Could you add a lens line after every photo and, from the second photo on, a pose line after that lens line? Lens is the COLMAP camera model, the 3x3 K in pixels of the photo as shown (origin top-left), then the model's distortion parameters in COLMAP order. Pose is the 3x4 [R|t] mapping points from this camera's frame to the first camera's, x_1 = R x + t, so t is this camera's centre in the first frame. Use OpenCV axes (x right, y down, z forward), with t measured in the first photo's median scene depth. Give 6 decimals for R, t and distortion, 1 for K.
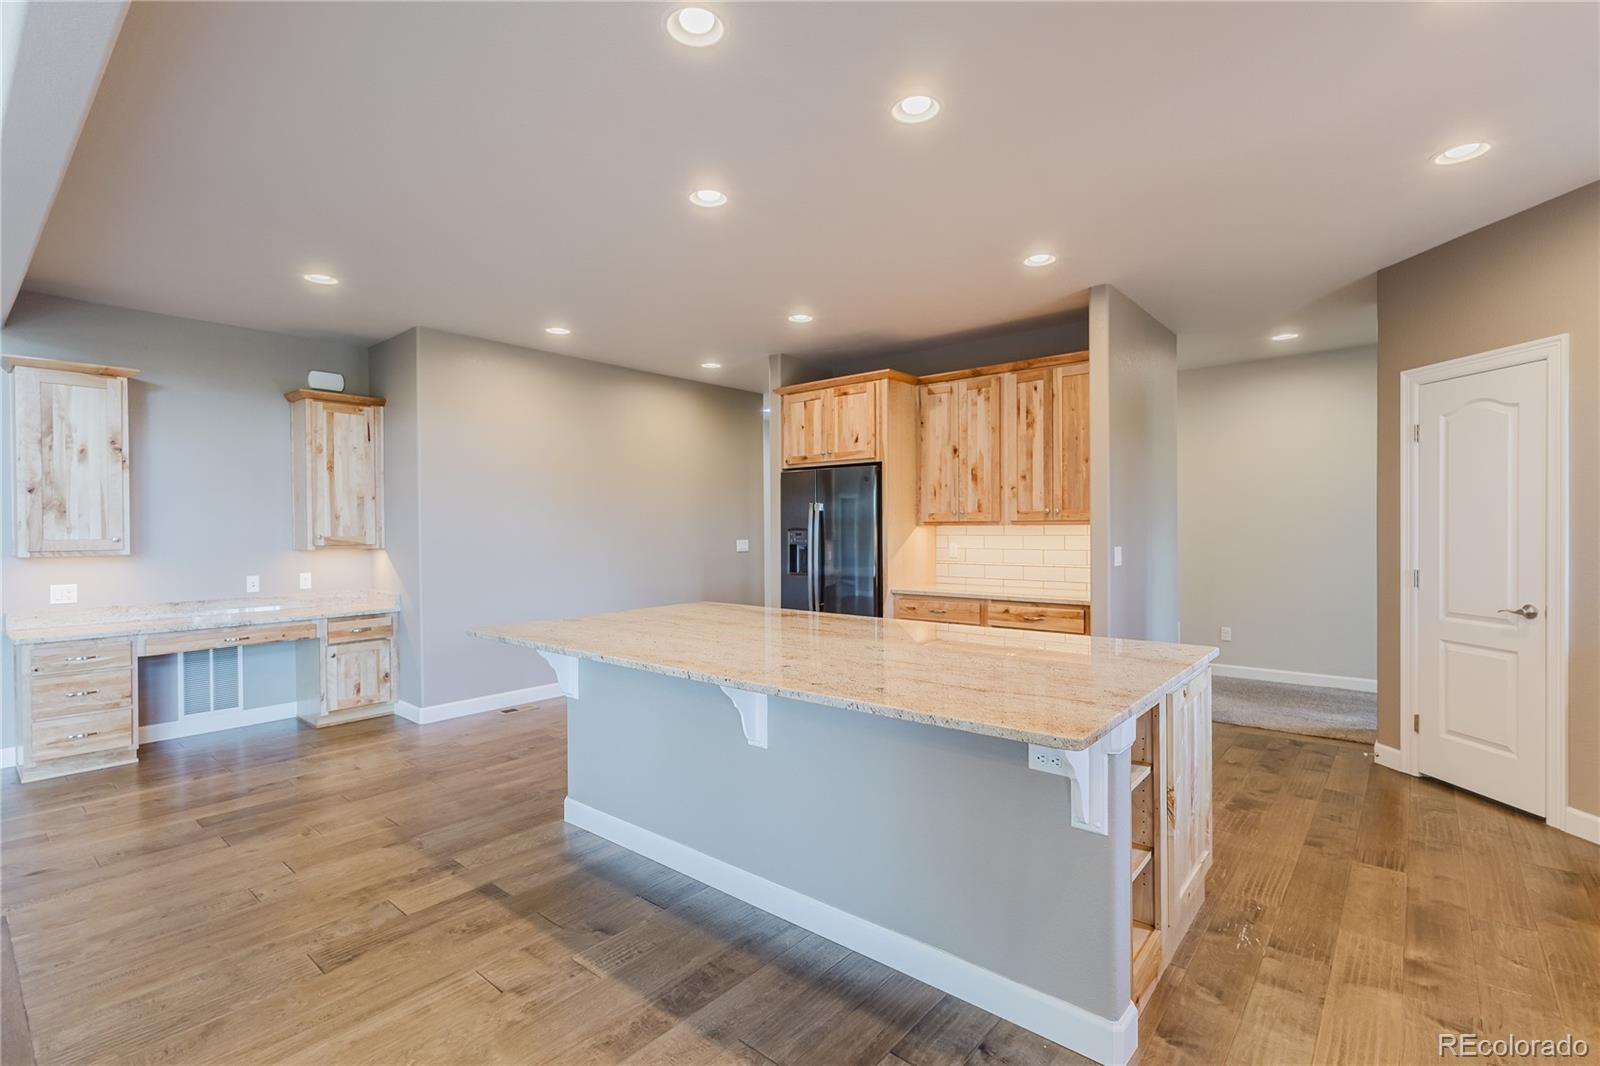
lens RADIAL K [[732.6, 0, 798.2], [0, 732.6, 532.5], [0, 0, 1]] dist [-0.000826, 0.002235]
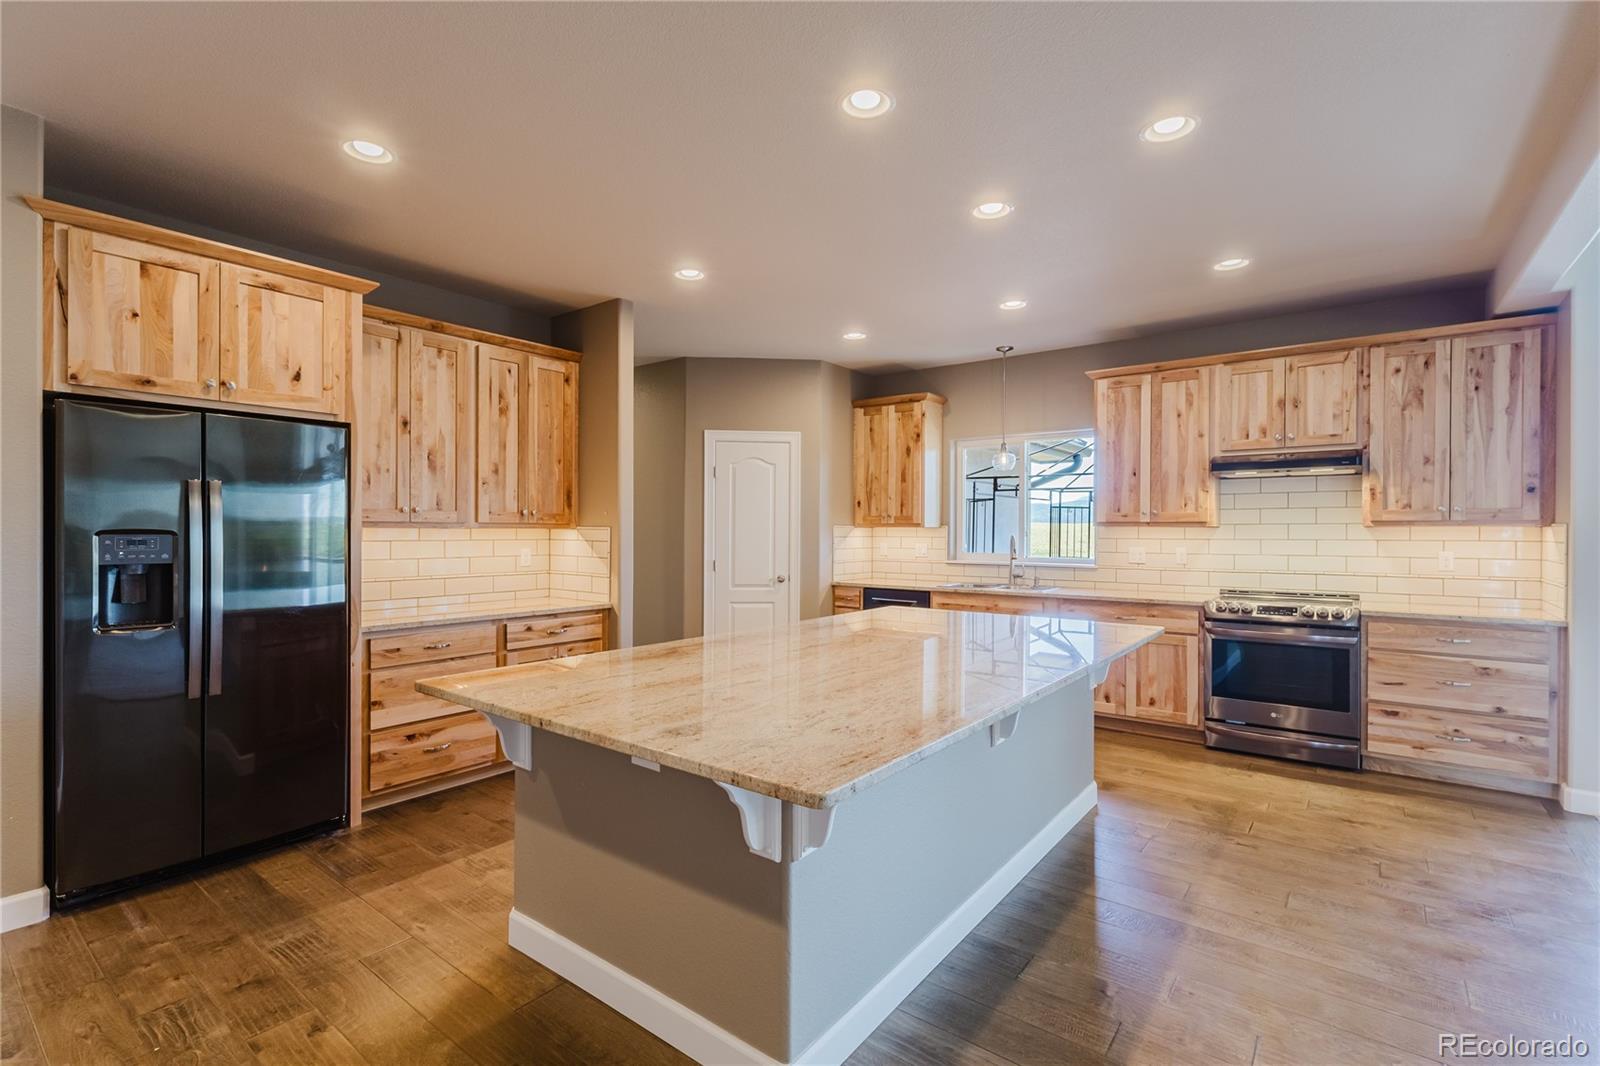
lens RADIAL K [[732.6, 0, 798.2], [0, 732.6, 532.5], [0, 0, 1]] dist [-0.000826, 0.002235]
pose [[-0.040289, 0.004107, 0.999180, -0.545748], [0.005977, 0.999975, -0.003870, 0.000394], [-0.999170, 0.005816, -0.040313, 0.675631]]
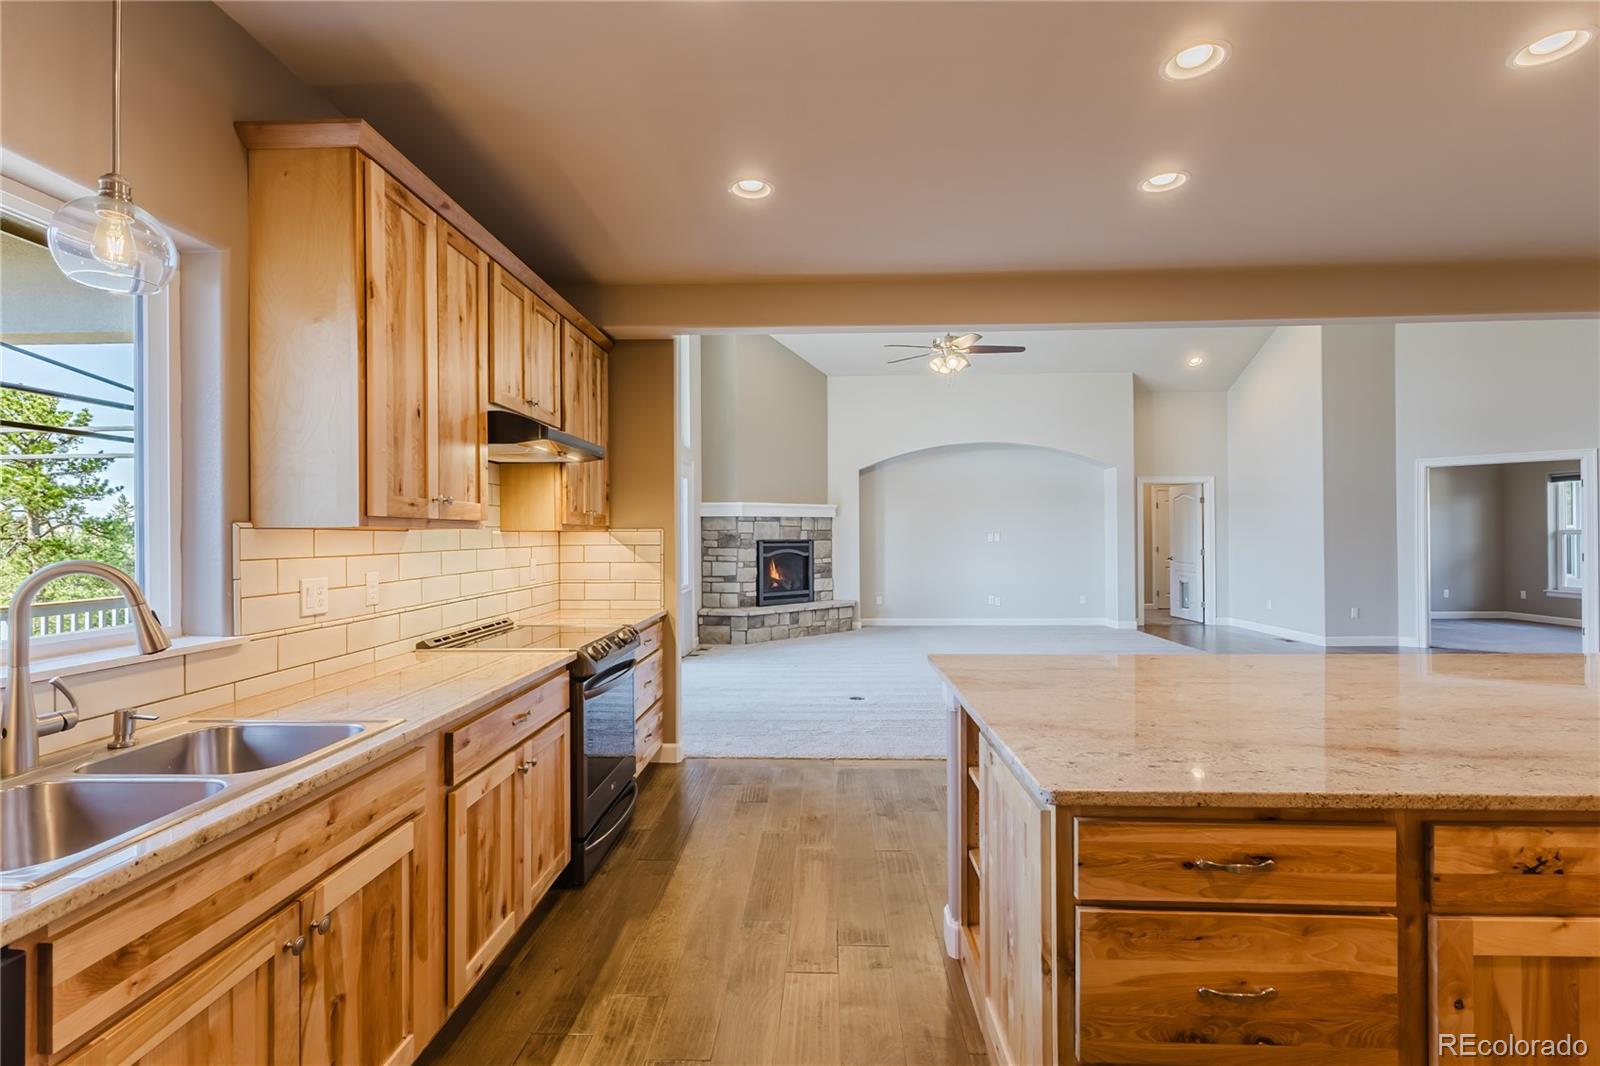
lens RADIAL K [[732.6, 0, 798.2], [0, 732.6, 532.5], [0, 0, 1]] dist [-0.000826, 0.002235]
pose [[-0.790314, 0.010984, -0.612603, 0.526343], [0.007943, 0.999939, 0.007683, -0.007665], [0.612650, 0.001206, -0.790353, 0.678875]]
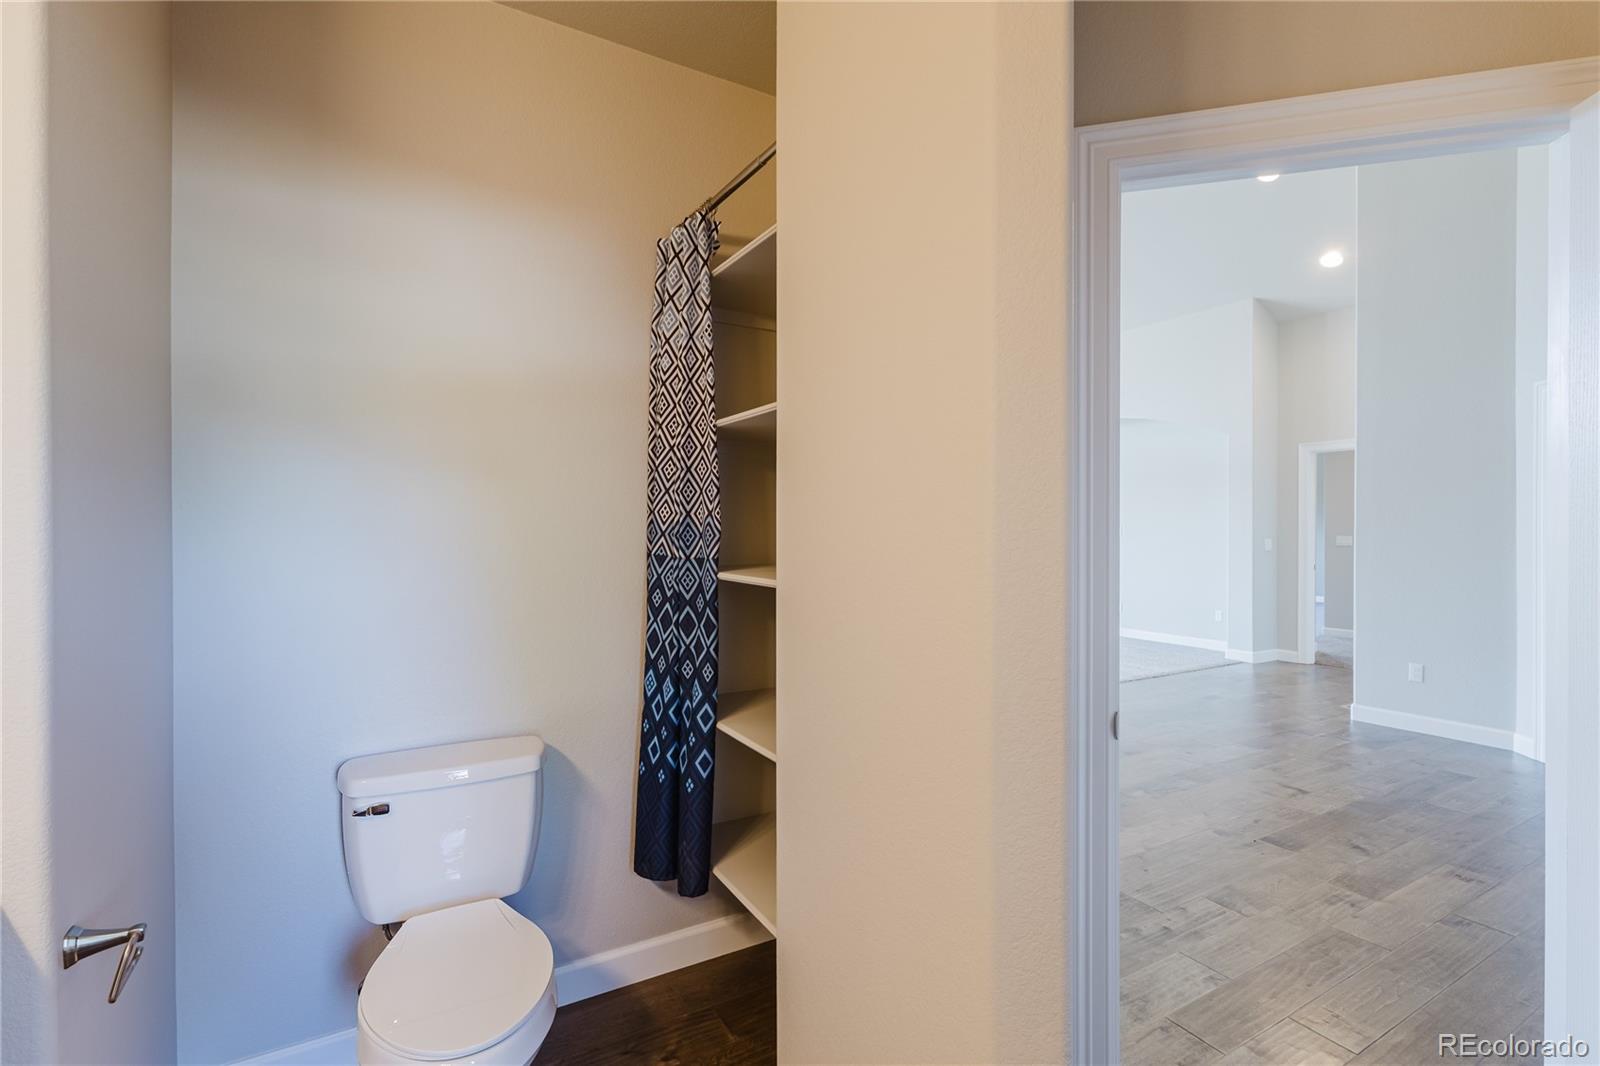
lens RADIAL K [[732.6, 0, 798.2], [0, 732.6, 532.5], [0, 0, 1]] dist [-0.000826, 0.002235]
pose [[-0.939692, 0.004854, 0.341987, -1.094955], [0.009901, 0.999866, 0.013014, 0.002697], [-0.341878, 0.015615, -0.939615, 1.272636]]
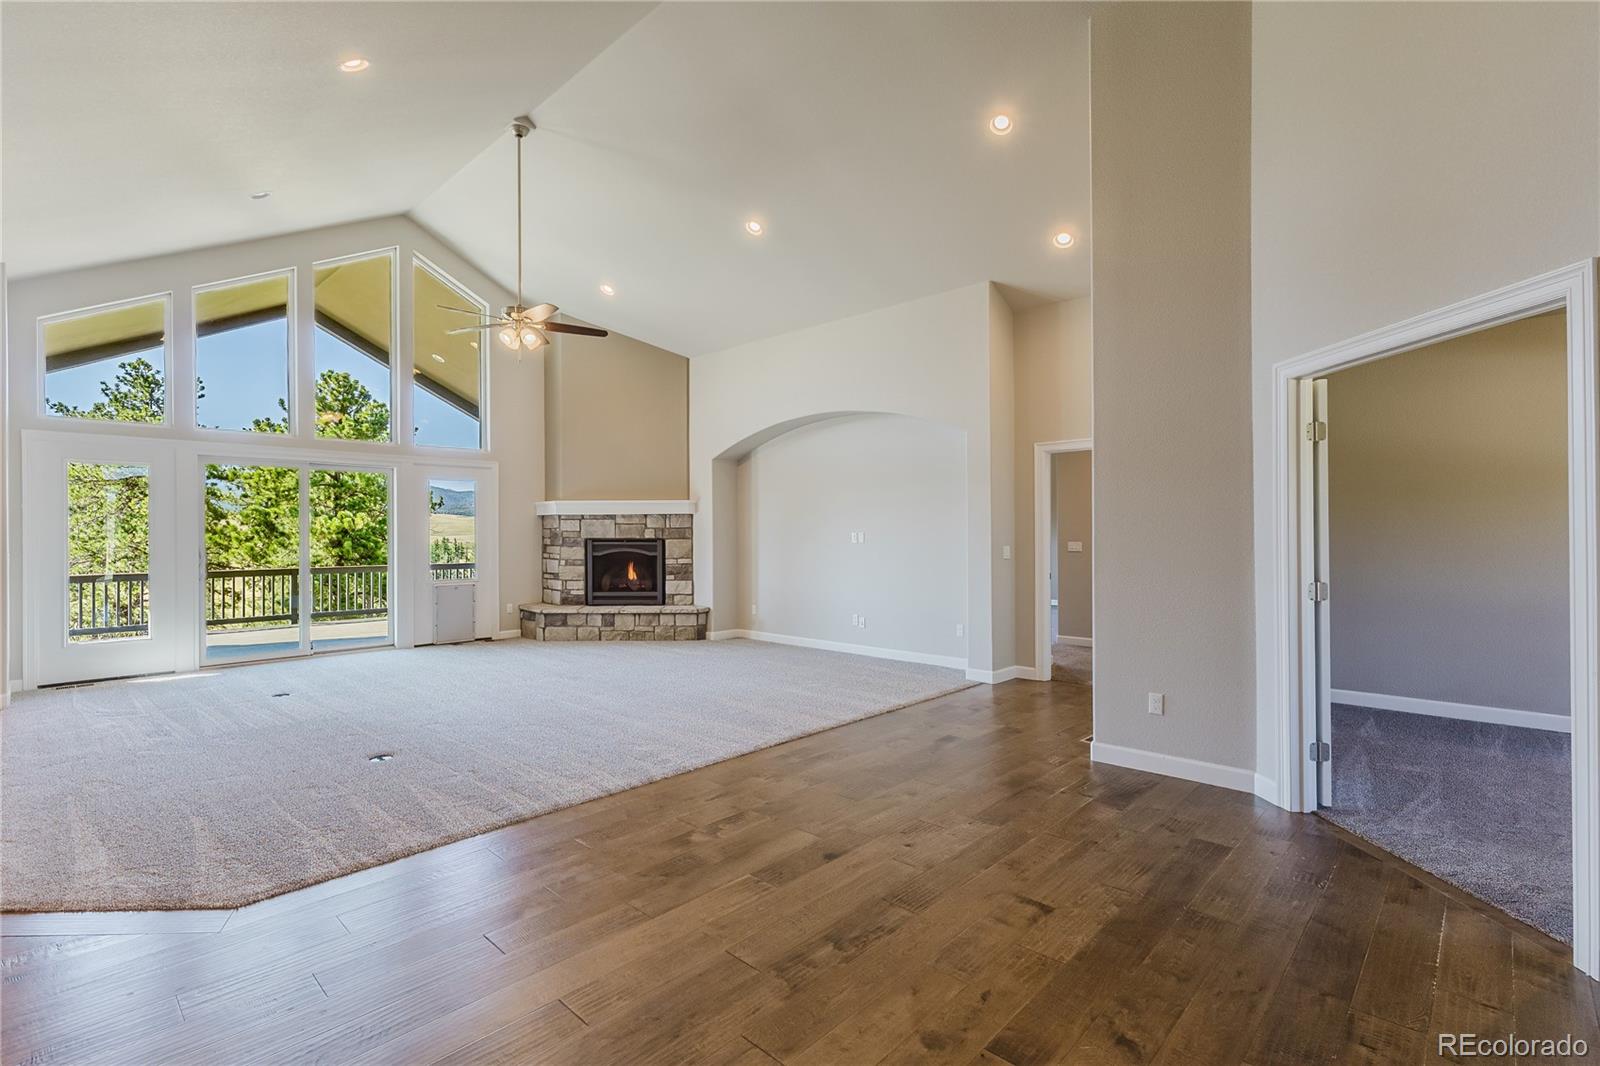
lens RADIAL K [[732.6, 0, 798.2], [0, 732.6, 532.5], [0, 0, 1]] dist [-0.000826, 0.002235]
pose [[-0.998094, 0.012116, 0.060517, -1.175251], [0.012575, 0.999895, 0.007204, 0.003794], [-0.060424, 0.007952, -0.998141, 0.949878]]
